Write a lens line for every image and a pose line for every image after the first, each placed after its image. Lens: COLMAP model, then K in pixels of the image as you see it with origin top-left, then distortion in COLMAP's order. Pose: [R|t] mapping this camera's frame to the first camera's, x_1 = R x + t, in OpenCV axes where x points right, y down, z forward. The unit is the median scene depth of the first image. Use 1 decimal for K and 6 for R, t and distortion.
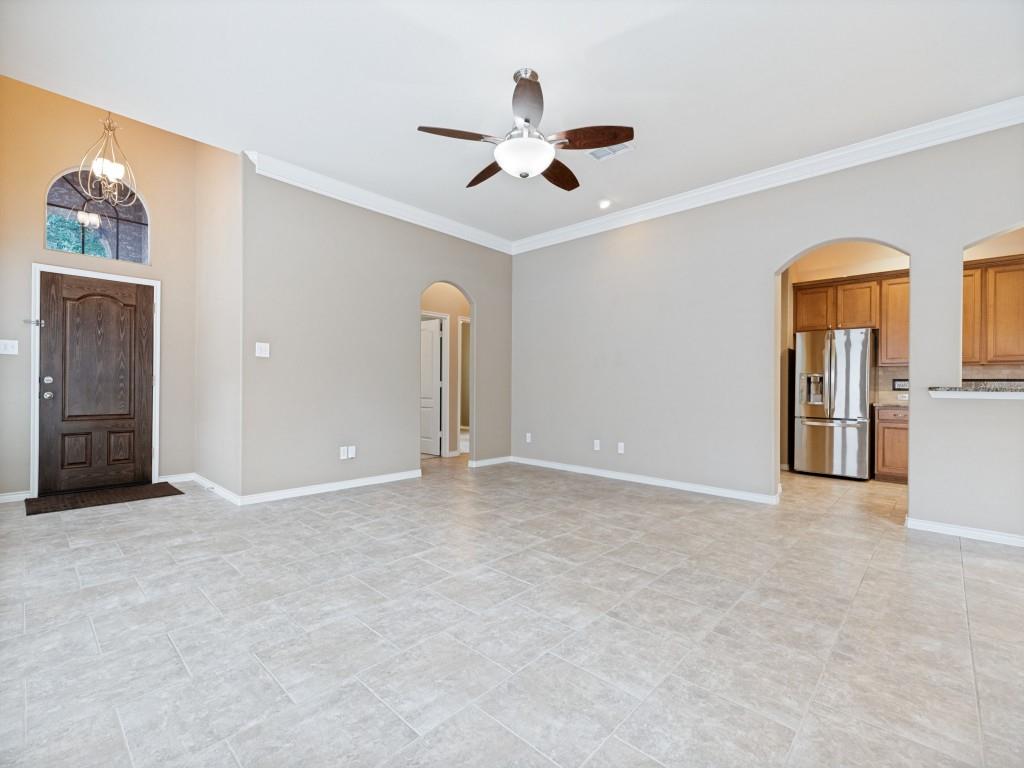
lens RADIAL K [[454.9, 0, 509.0], [0, 454.9, 387.0], [0, 0, 1]] dist [-0.000225, -0.000118]
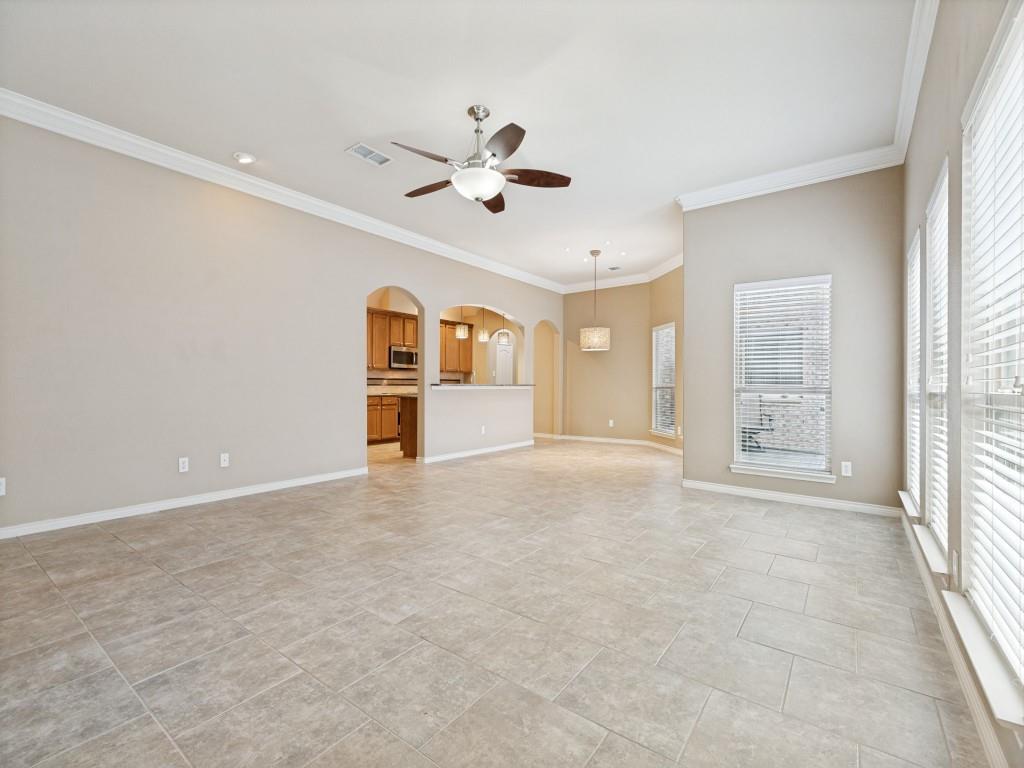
lens RADIAL K [[458.0, 0, 512.0], [0, 458.0, 384.0], [0, 0, 1]] dist [-0.001929, -0.000172]
pose [[-0.109502, -0.007476, 0.993959, -1.093810], [-0.001764, 0.999972, 0.007326, -0.014612], [-0.993985, -0.000951, -0.109512, 1.032981]]
